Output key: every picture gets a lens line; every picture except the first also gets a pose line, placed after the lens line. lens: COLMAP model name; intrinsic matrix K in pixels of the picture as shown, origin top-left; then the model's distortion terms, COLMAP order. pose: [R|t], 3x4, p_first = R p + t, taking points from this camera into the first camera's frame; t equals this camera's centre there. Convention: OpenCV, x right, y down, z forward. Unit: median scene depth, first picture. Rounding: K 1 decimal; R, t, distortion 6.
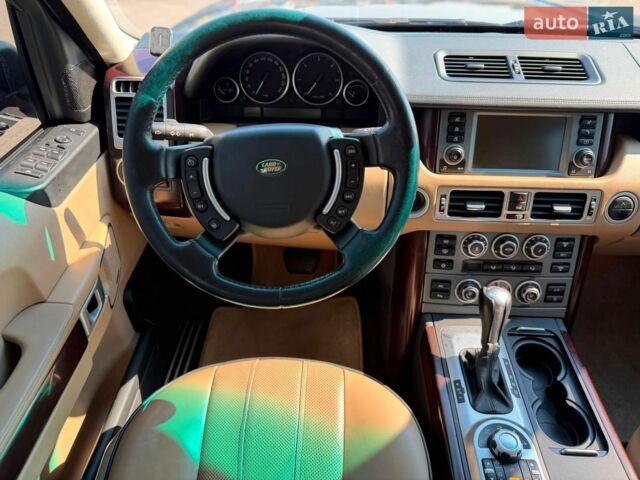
lens RADIAL K [[469.4, 0, 320.0], [0, 469.4, 240.0], [0, 0, 1]] dist [0.077039, -0.160481]
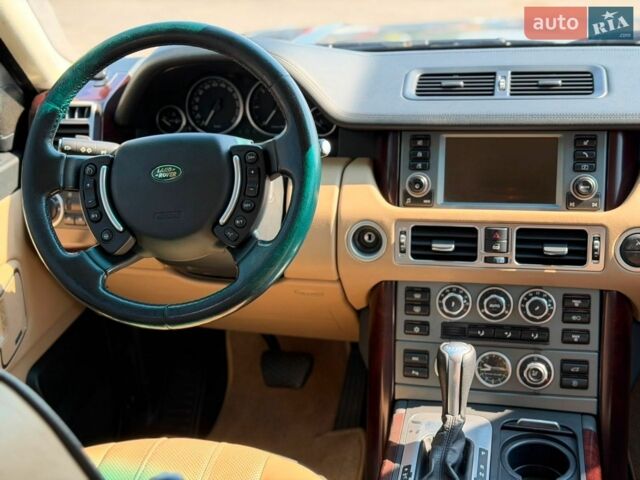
lens RADIAL K [[930.4, 0, 320.0], [0, 930.4, 240.0], [0, 0, 1]] dist [0.251570, -1.005037]
pose [[0.981819, 0.009445, -0.189582, 0.421920], [-0.058818, 0.964741, -0.256546, 0.333231], [0.180474, 0.263032, 0.947757, -0.528006]]
